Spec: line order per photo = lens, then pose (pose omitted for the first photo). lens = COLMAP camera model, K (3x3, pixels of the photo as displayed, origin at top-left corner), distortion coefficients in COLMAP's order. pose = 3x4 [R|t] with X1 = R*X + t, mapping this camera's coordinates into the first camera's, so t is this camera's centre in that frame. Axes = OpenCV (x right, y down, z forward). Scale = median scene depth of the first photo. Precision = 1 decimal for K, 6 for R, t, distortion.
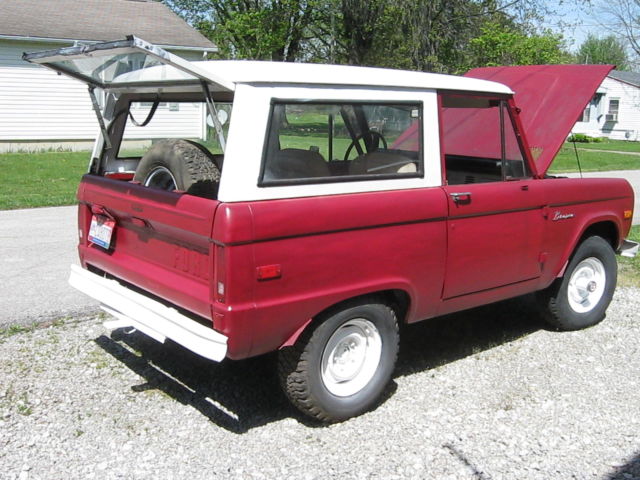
lens RADIAL K [[698.0, 0, 317.6], [0, 698.0, 255.3], [0, 0, 1]] dist [-0.081177, 0.008019]
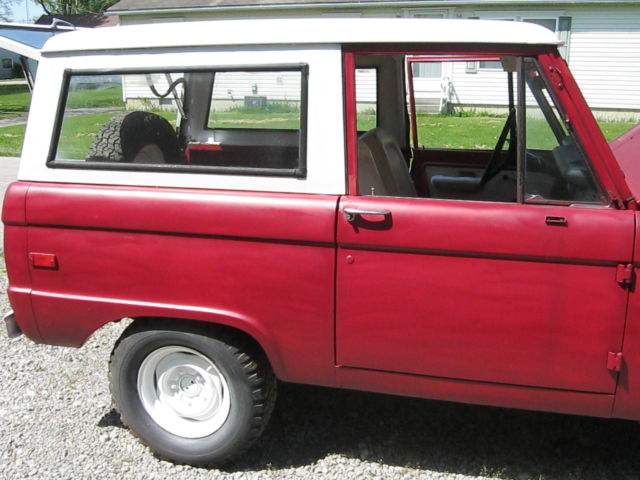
lens RADIAL K [[698.0, 0, 317.6], [0, 698.0, 255.3], [0, 0, 1]] dist [-0.081177, 0.008019]
pose [[0.578987, 0.191370, -0.792561, 0.702879], [-0.153867, 0.980244, 0.124283, -0.123765], [0.800687, 0.049991, 0.596994, 0.608238]]
